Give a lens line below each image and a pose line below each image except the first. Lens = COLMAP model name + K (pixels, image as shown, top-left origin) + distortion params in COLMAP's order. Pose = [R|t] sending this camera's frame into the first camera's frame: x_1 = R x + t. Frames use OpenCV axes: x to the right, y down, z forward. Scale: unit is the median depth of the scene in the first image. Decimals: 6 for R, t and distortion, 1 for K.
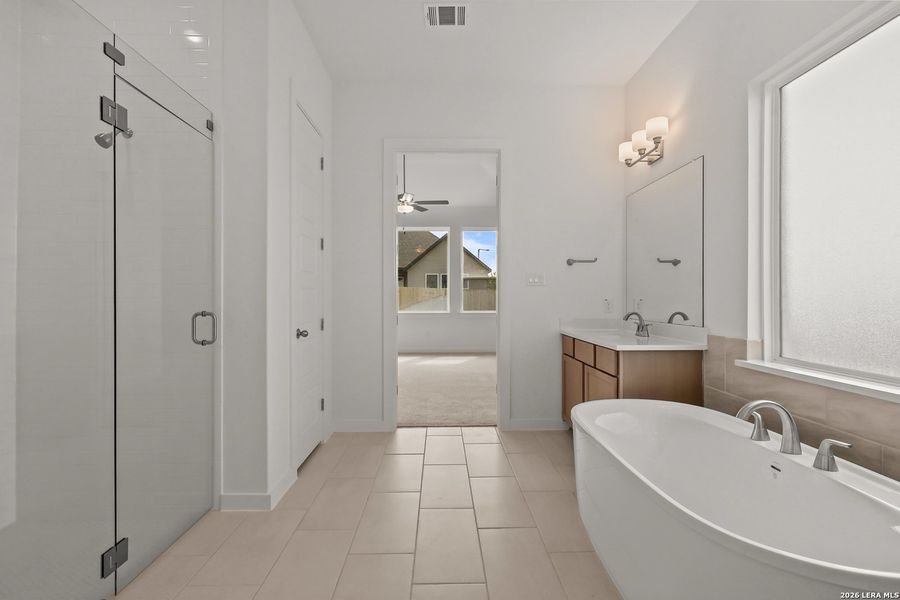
lens RADIAL K [[409.3, 0, 449.8], [0, 409.3, 298.4], [0, 0, 1]] dist [-0.000012, -0.000719]
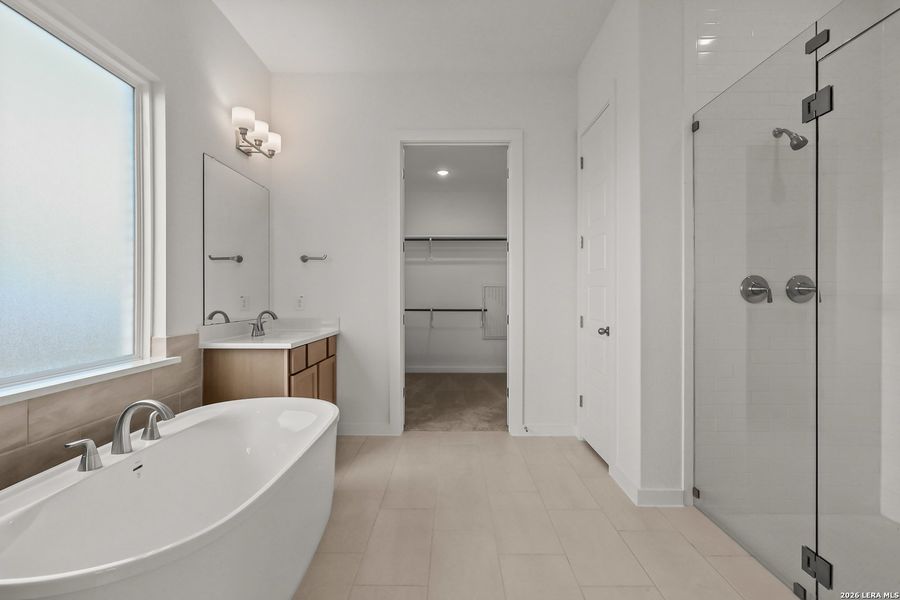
lens RADIAL K [[409.3, 0, 446.8], [0, 409.3, 298.0], [0, 0, 1]] dist [-0.000012, -0.000719]
pose [[-0.999184, -0.000053, 0.040395, 0.007801], [0.000156, 0.999987, 0.005166, -0.001559], [-0.040395, 0.005168, -0.999170, 1.965363]]
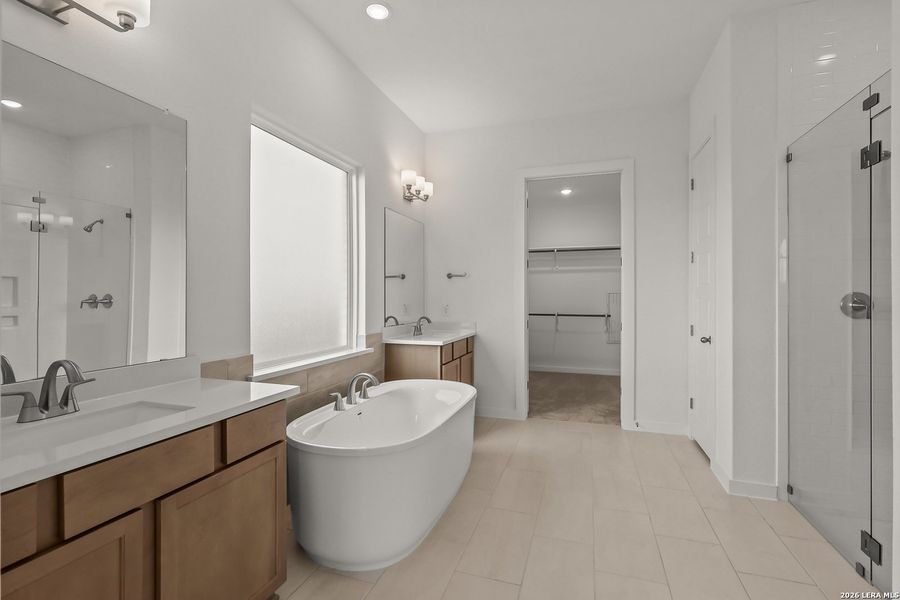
lens RADIAL K [[409.3, 0, 449.9], [0, 409.3, 296.3], [0, 0, 1]] dist [-0.000012, -0.000719]
pose [[-0.937469, 0.000286, 0.348070, -0.121061], [0.000743, 0.999999, 0.001178, -0.060042], [-0.348069, 0.001363, -0.937468, 2.429856]]
